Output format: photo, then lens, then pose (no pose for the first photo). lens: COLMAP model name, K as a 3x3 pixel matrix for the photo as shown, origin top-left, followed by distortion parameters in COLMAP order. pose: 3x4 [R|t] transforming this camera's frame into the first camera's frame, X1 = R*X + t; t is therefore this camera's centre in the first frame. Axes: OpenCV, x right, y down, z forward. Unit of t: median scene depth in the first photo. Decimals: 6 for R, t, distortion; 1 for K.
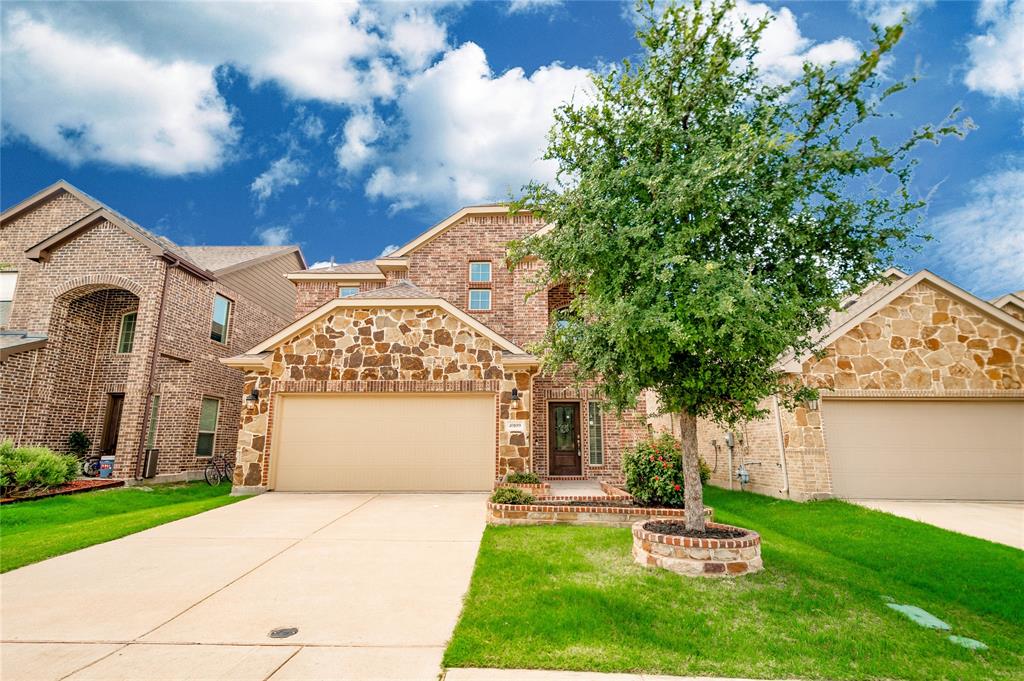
lens RADIAL K [[442.4, 0, 515.6], [0, 442.4, 369.7], [0, 0, 1]] dist [0.027752, -0.008345]
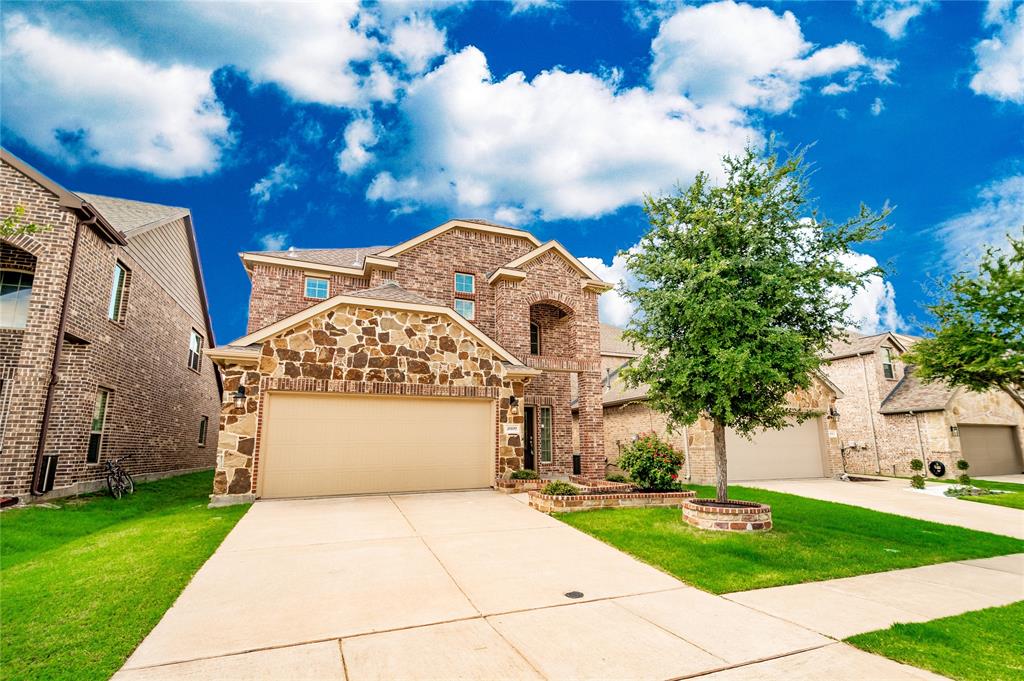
lens RADIAL K [[442.4, 0, 515.6], [0, 442.4, 369.7], [0, 0, 1]] dist [0.027752, -0.008345]
pose [[0.917882, 0.059435, 0.392377, -0.428359], [-0.060055, 0.998138, -0.010707, -0.011053], [-0.392283, -0.013737, 0.919742, -0.033066]]
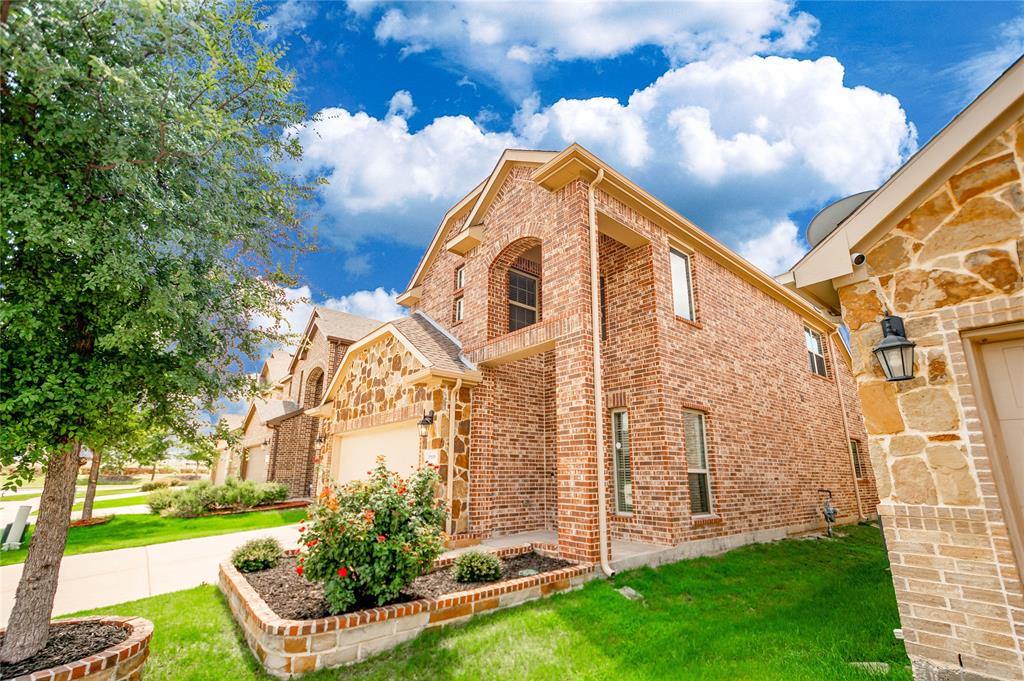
lens RADIAL K [[442.4, 0, 515.6], [0, 442.4, 369.7], [0, 0, 1]] dist [0.027752, -0.008345]
pose [[0.662369, -0.171349, -0.729319, 0.677561], [0.132504, 0.984940, -0.111066, 0.077319], [0.737367, -0.023071, 0.675098, 0.561887]]
